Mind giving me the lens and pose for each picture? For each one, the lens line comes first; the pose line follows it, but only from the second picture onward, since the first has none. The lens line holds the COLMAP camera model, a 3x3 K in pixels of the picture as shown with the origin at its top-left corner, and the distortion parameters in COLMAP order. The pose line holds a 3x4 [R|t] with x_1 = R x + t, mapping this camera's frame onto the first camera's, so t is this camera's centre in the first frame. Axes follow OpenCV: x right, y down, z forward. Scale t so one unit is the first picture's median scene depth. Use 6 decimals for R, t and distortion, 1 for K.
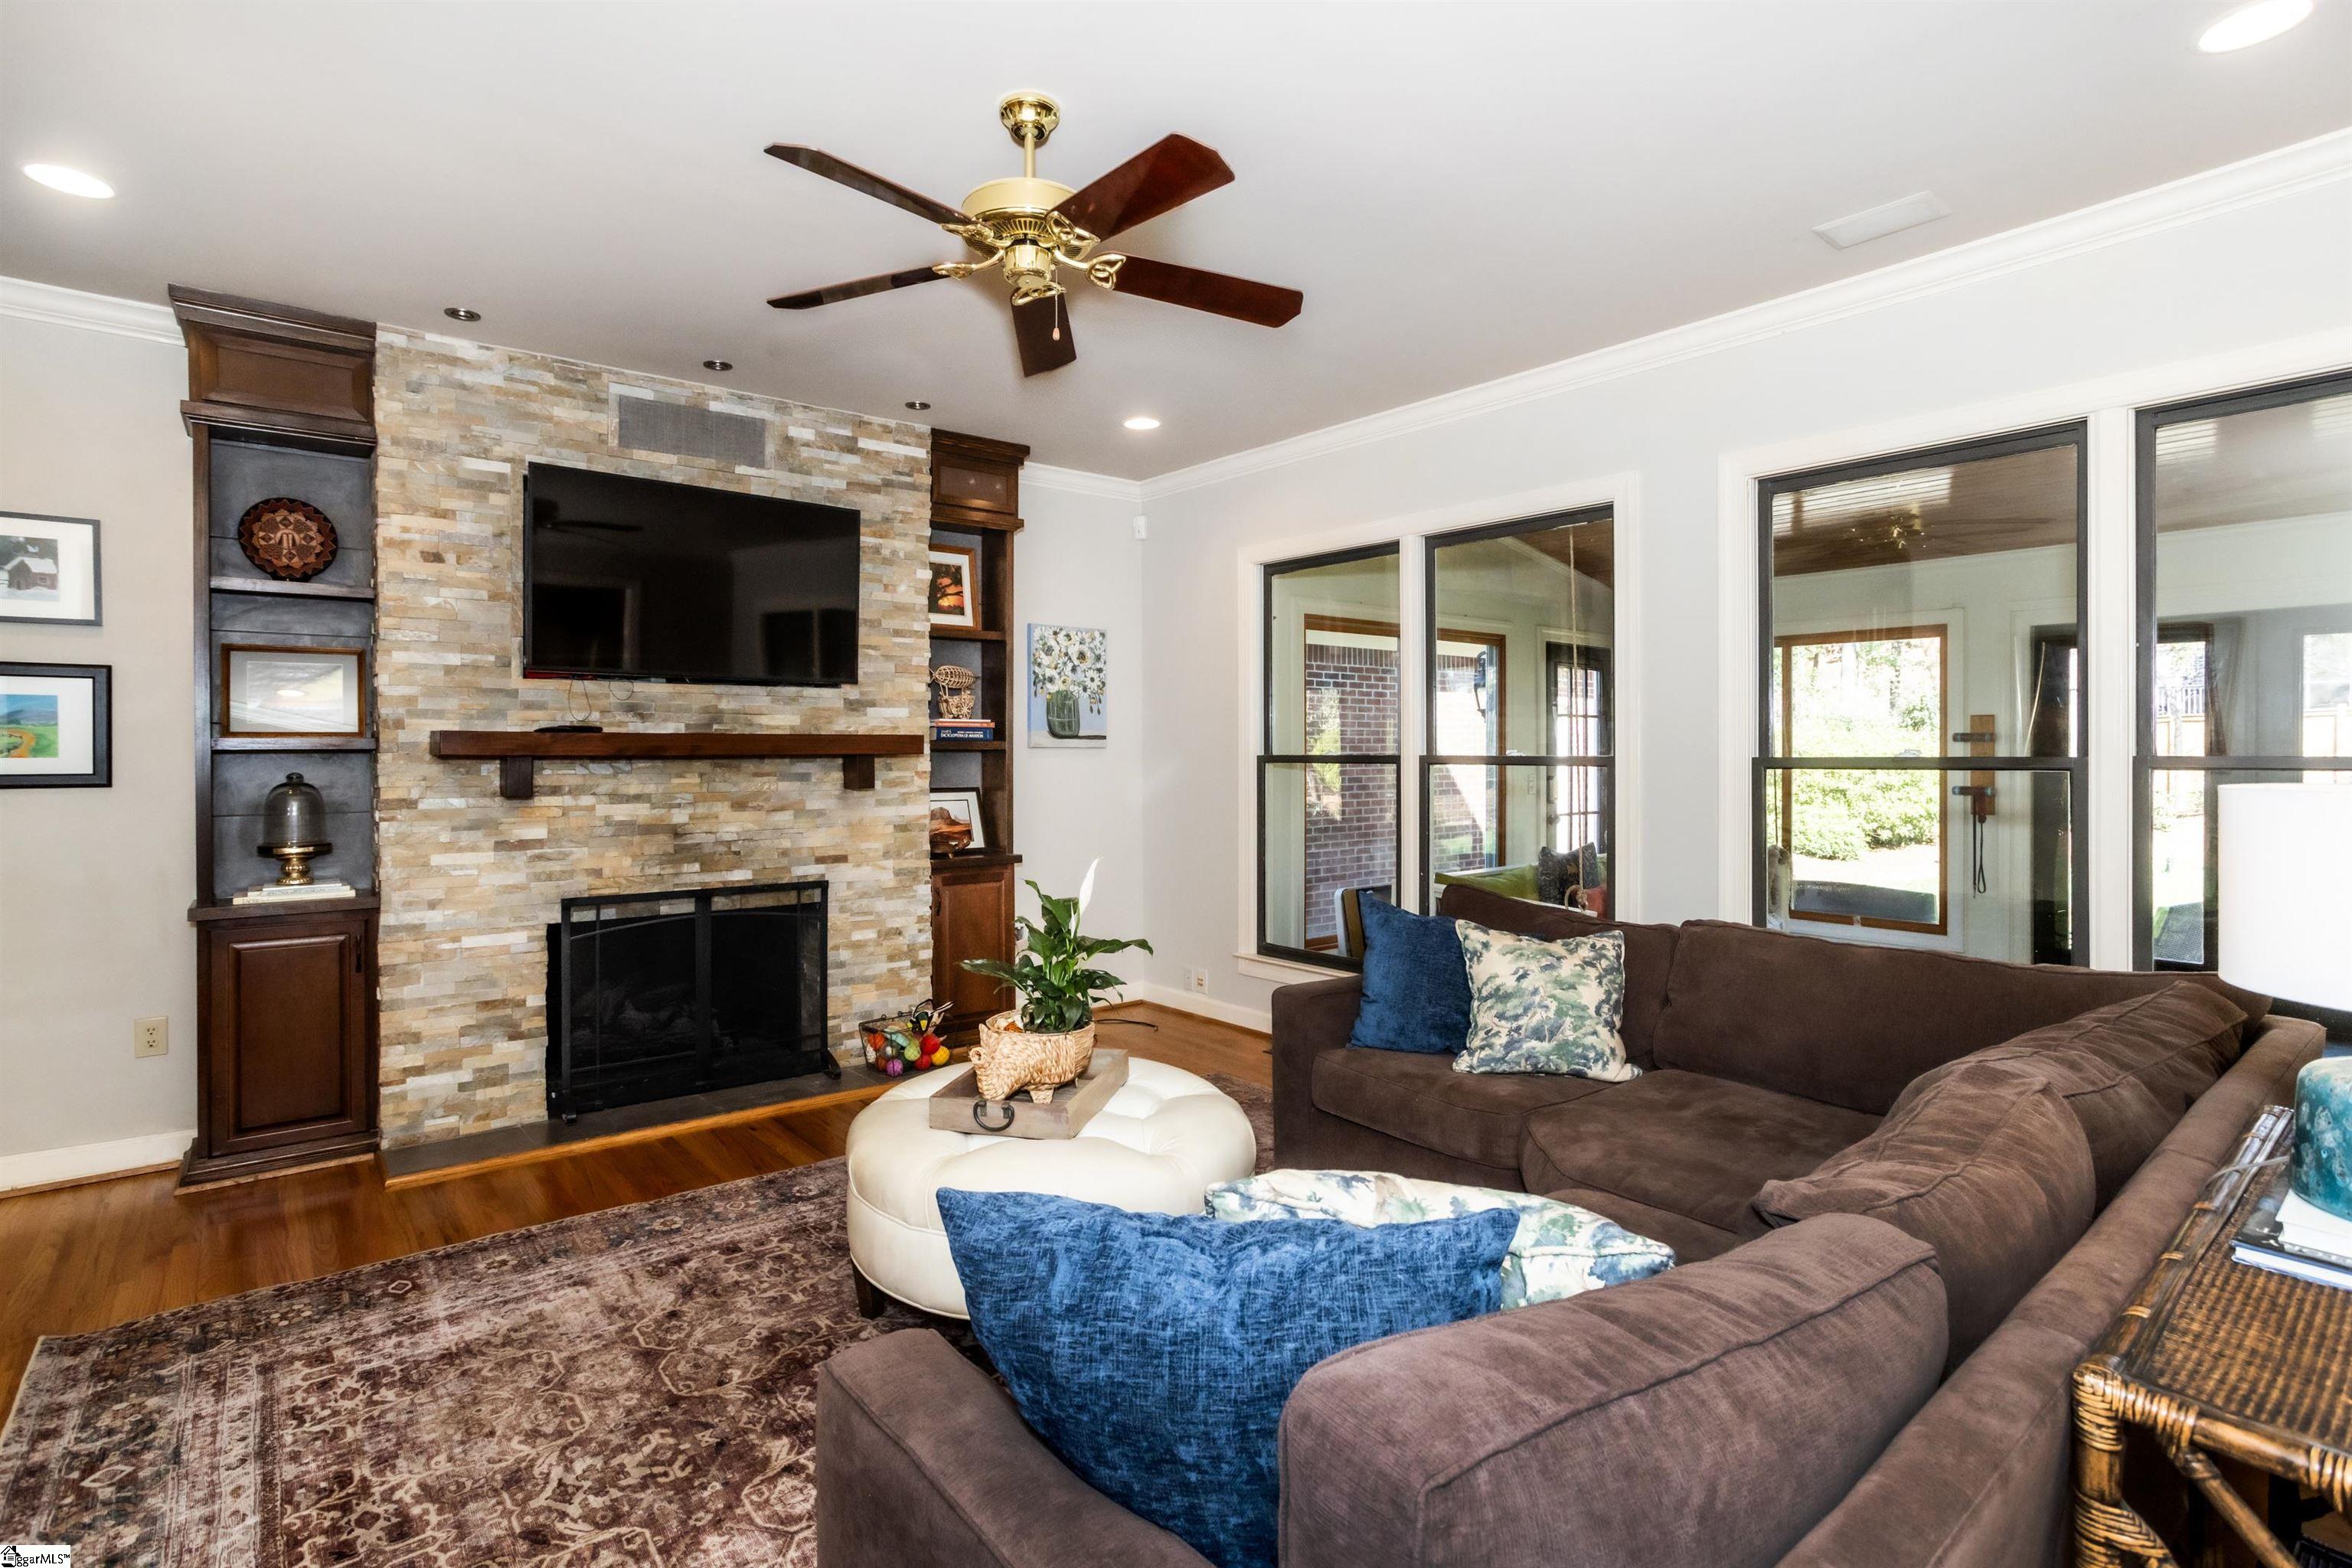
lens RADIAL K [[1194.8, 0, 1150.0], [0, 1194.8, 752.9], [0, 0, 1]] dist [-0.035773, 0.020495]
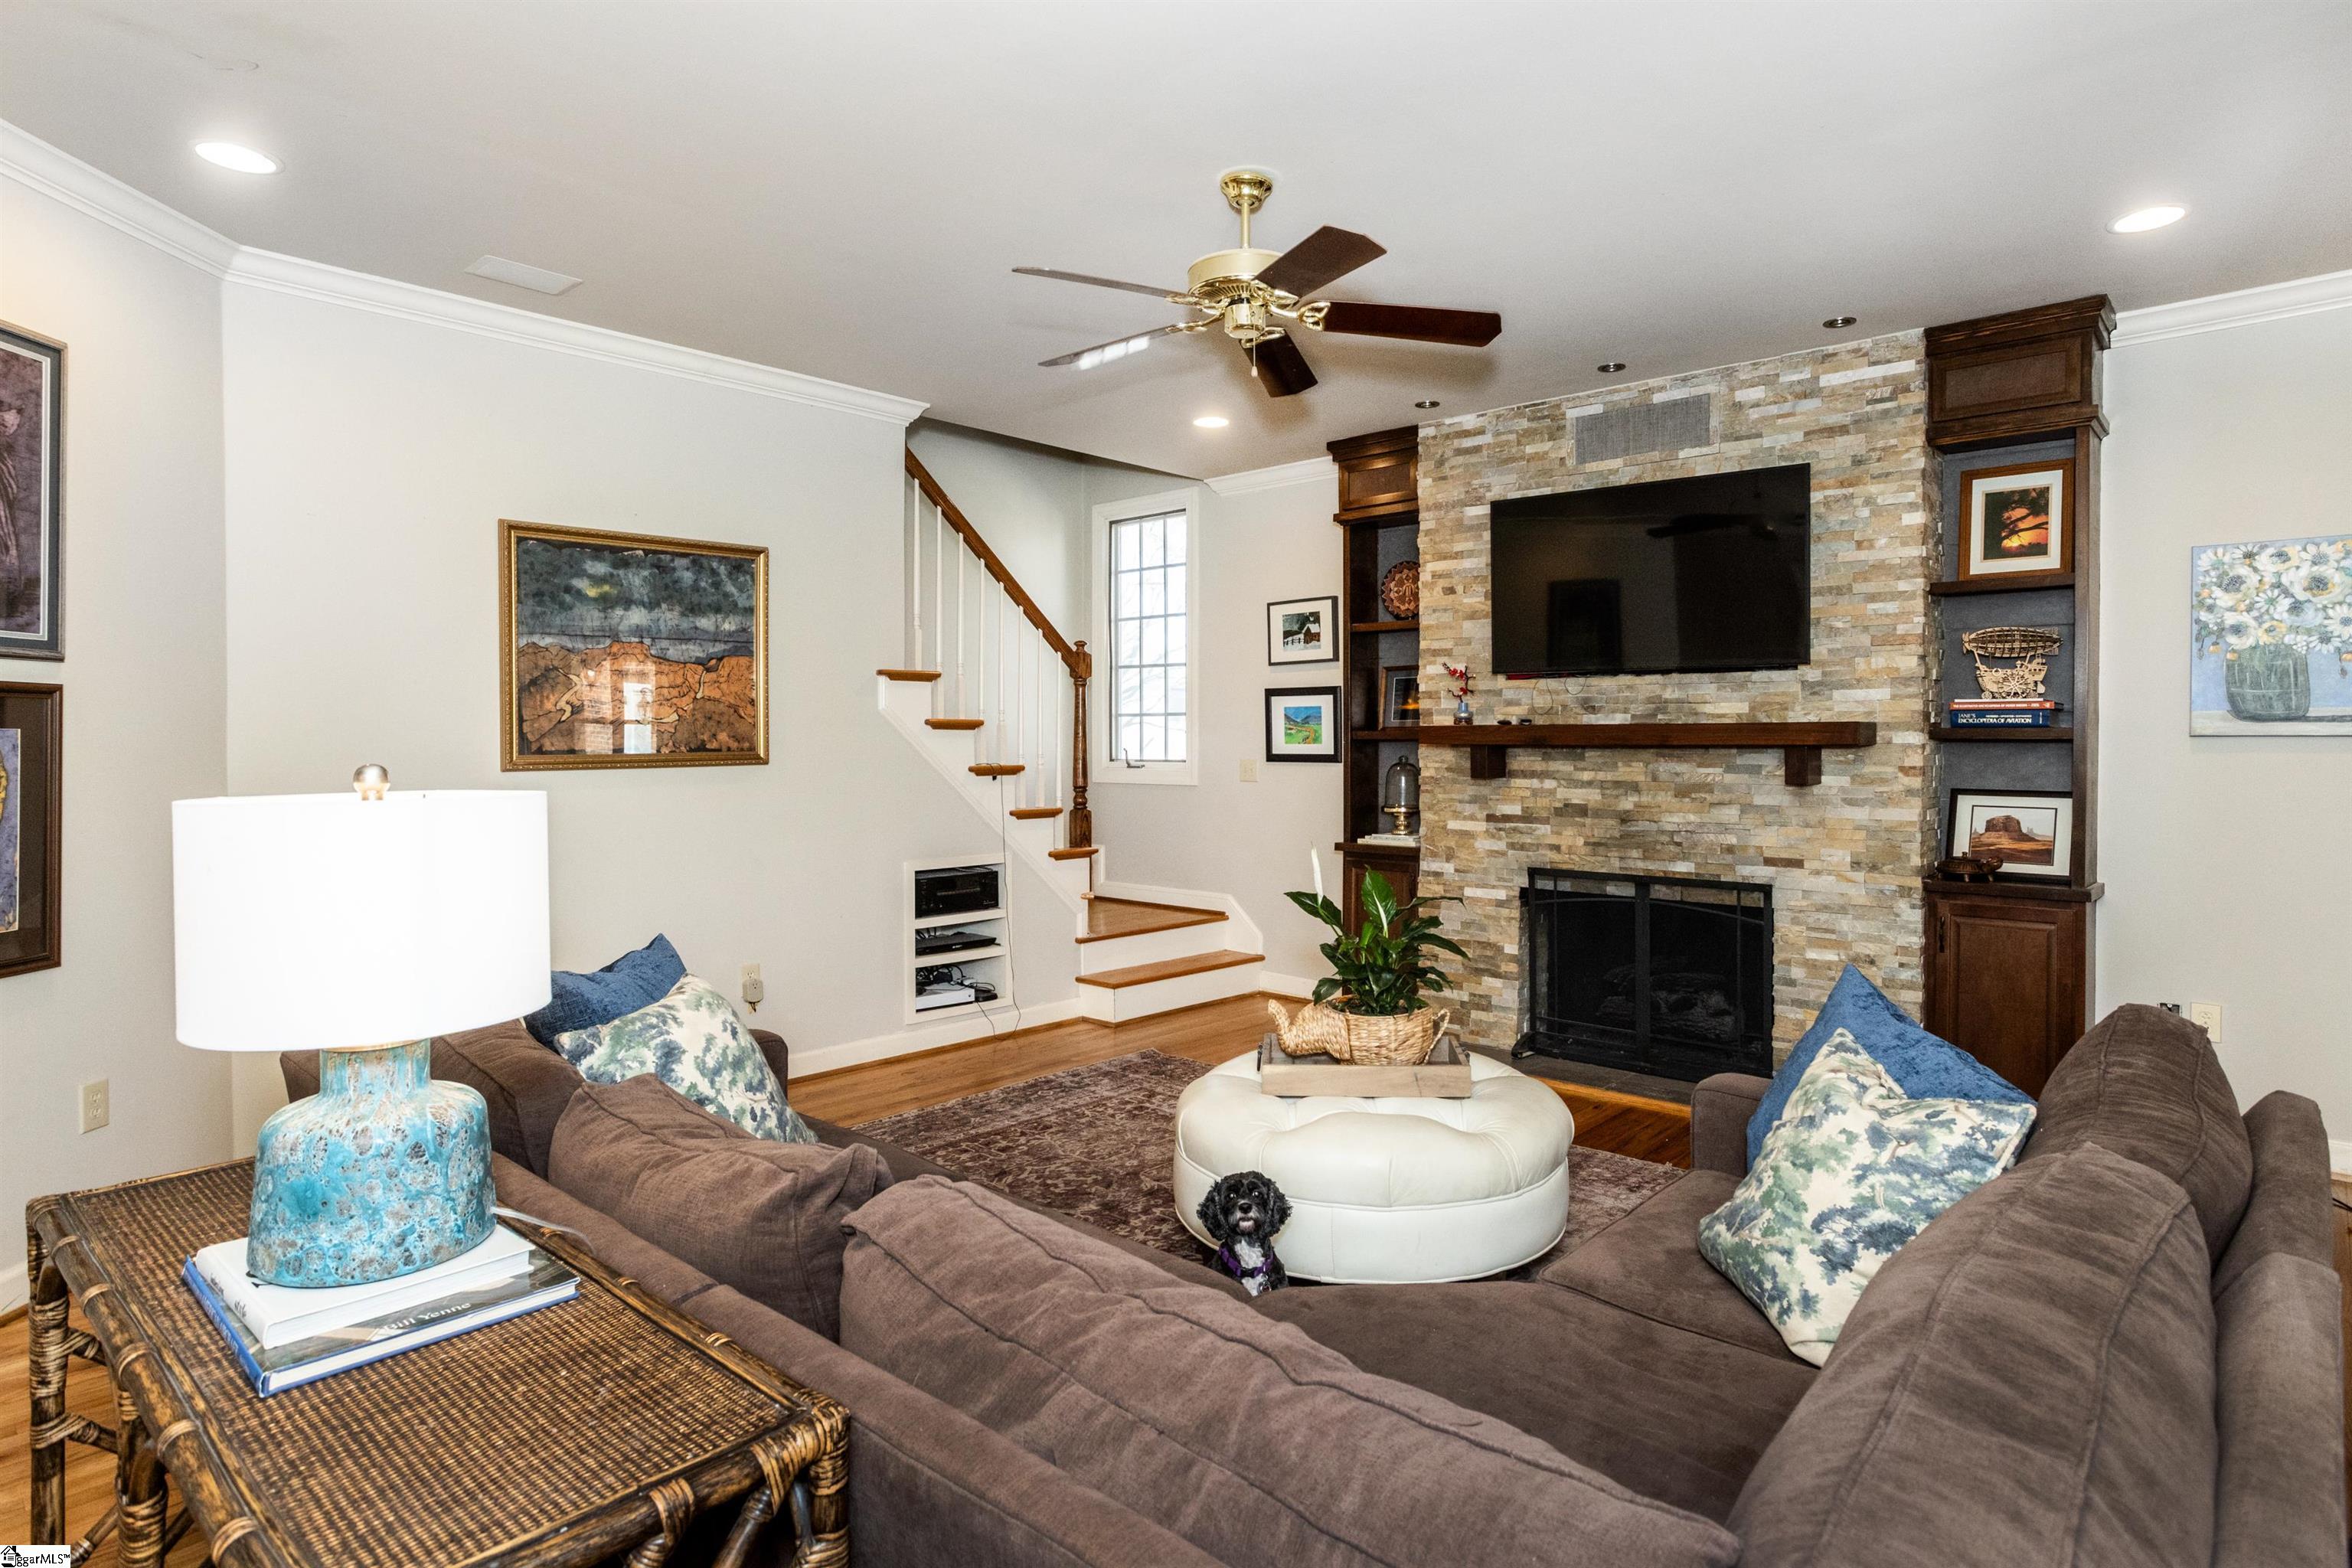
lens RADIAL K [[1279.6, 0, 1171.4], [0, 1279.6, 759.5], [0, 0, 1]] dist [-0.029575, 0.005155]
pose [[0.132078, 0.017636, -0.991082, 0.644466], [0.000205, 0.999841, 0.017819, -0.005004], [0.991239, -0.002557, 0.132054, 0.442315]]
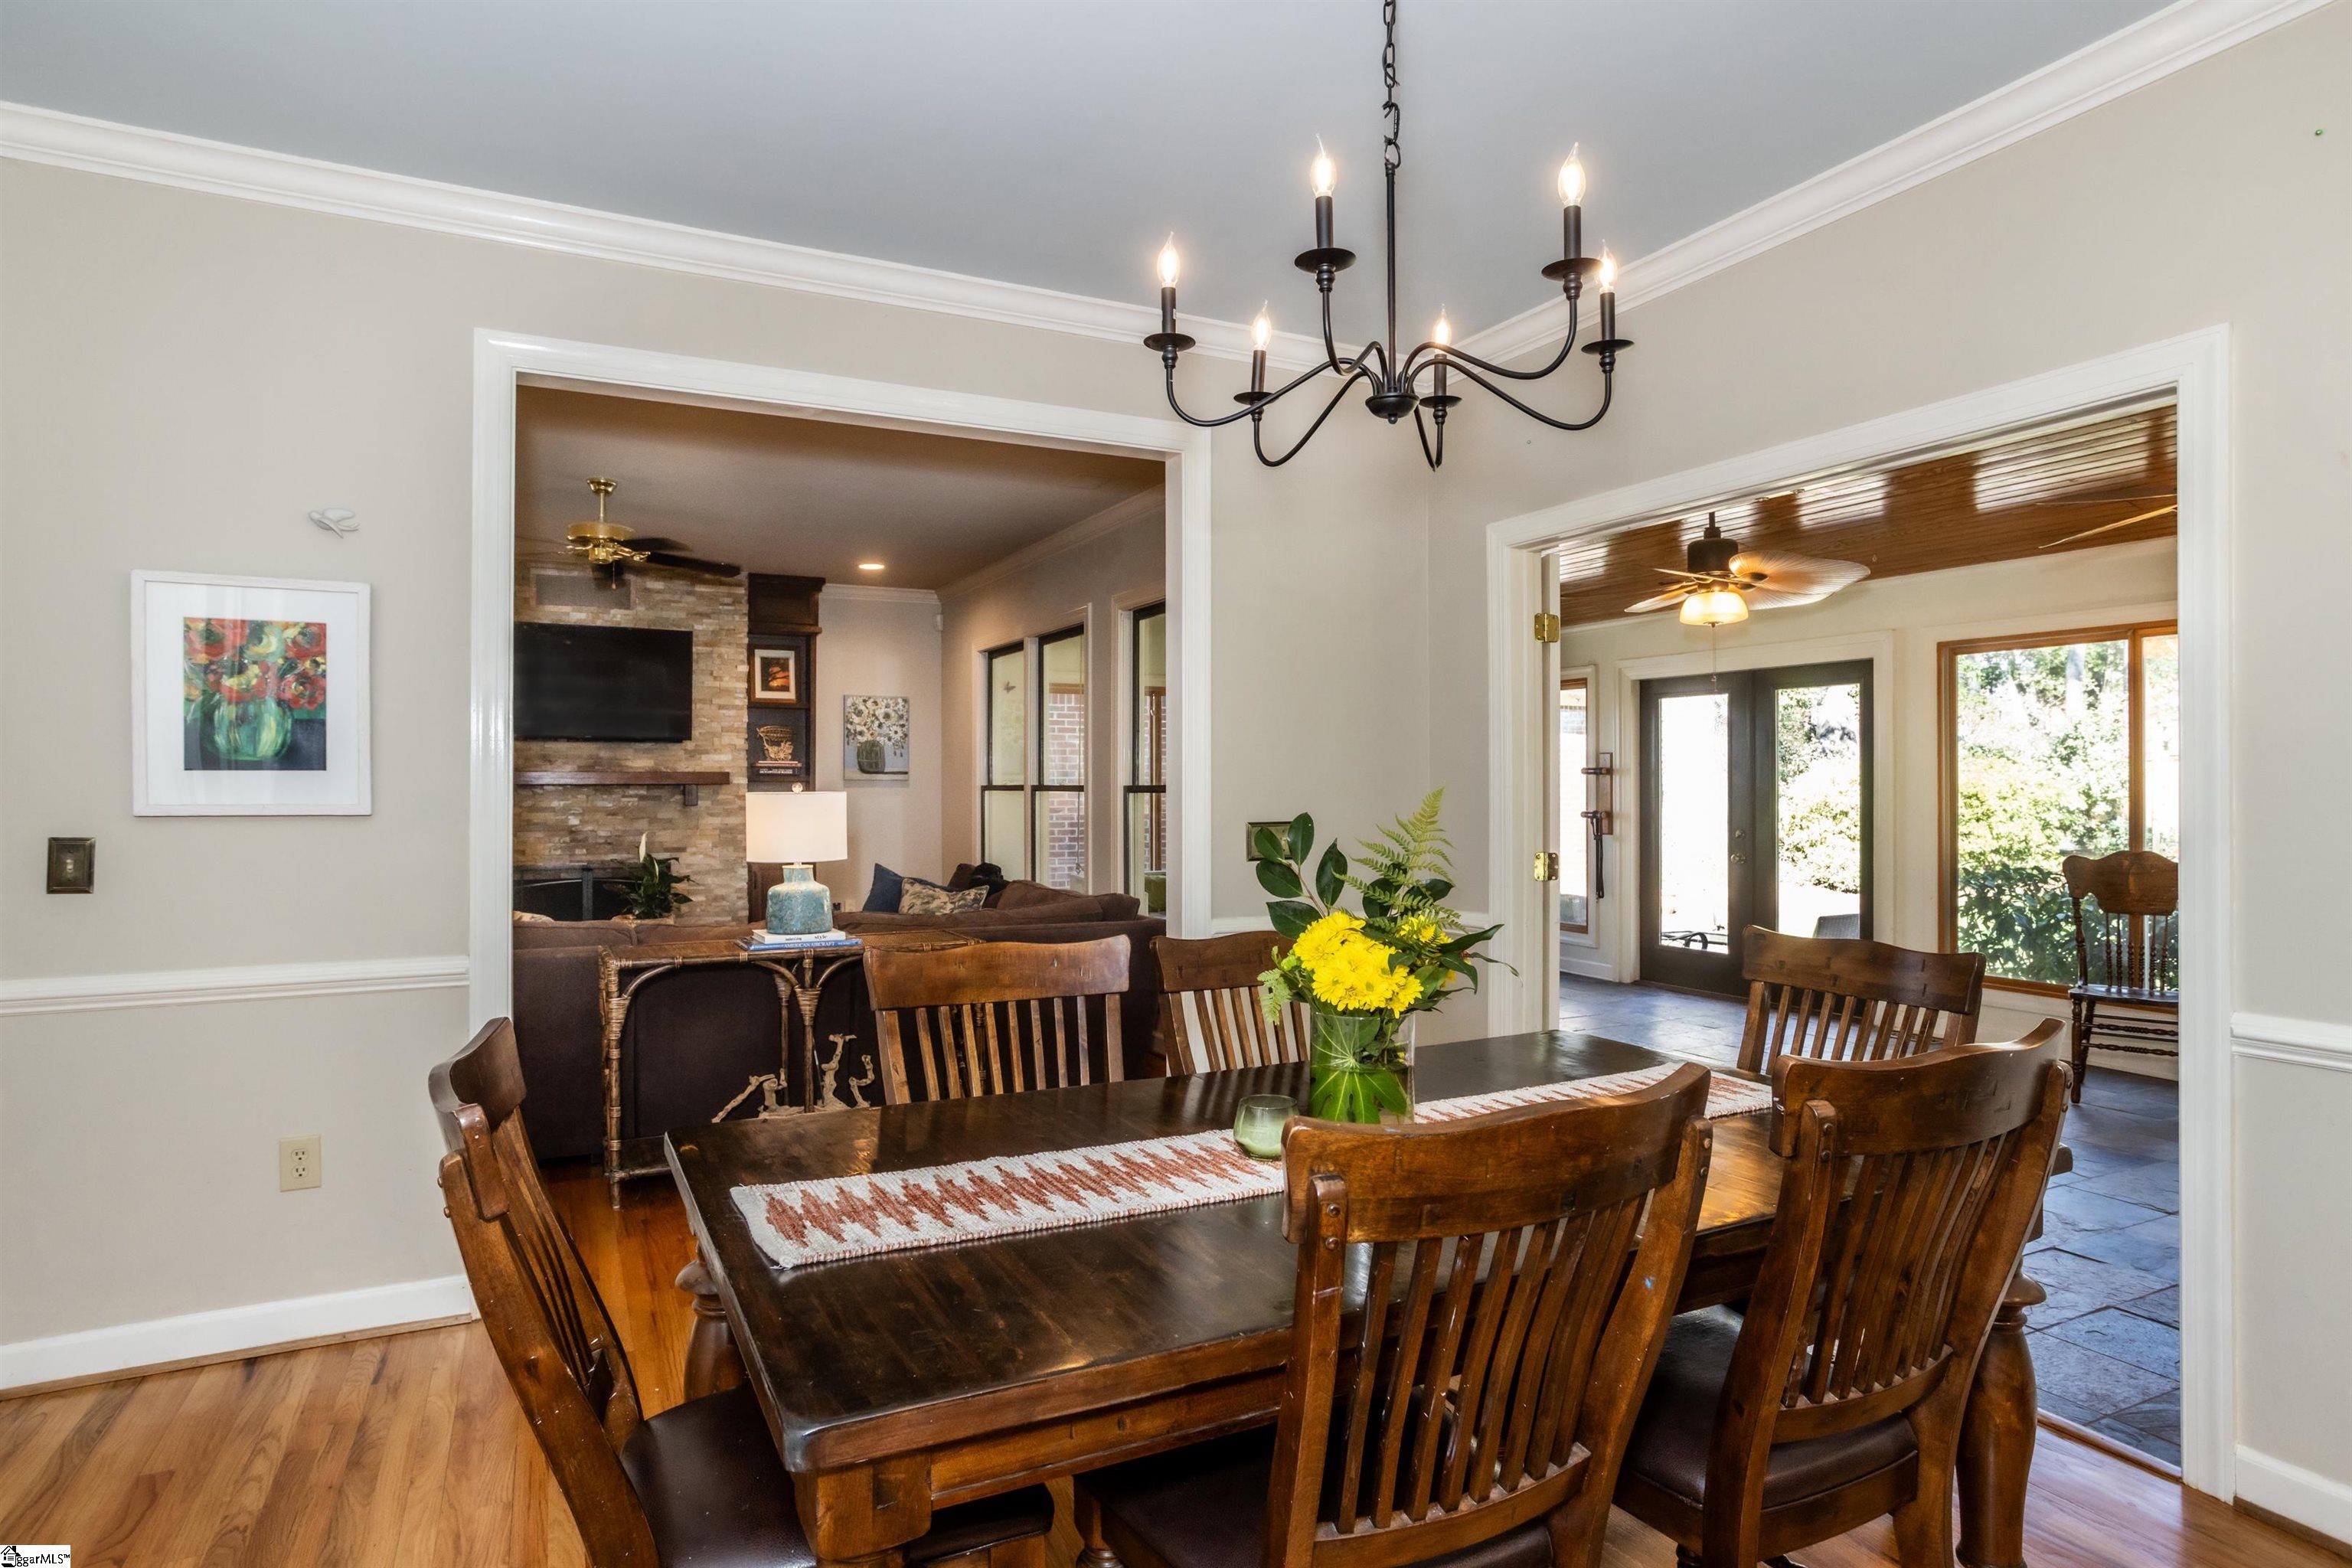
lens RADIAL K [[1272.9, 0, 1179.6], [0, 1272.9, 779.8], [0, 0, 1]] dist [-0.032901, 0.001371]
pose [[0.977039, 0.000148, -0.213061, 0.794445], [-0.000767, 0.999996, -0.002822, -0.000550], [0.213059, 0.002921, 0.977035, -0.542069]]
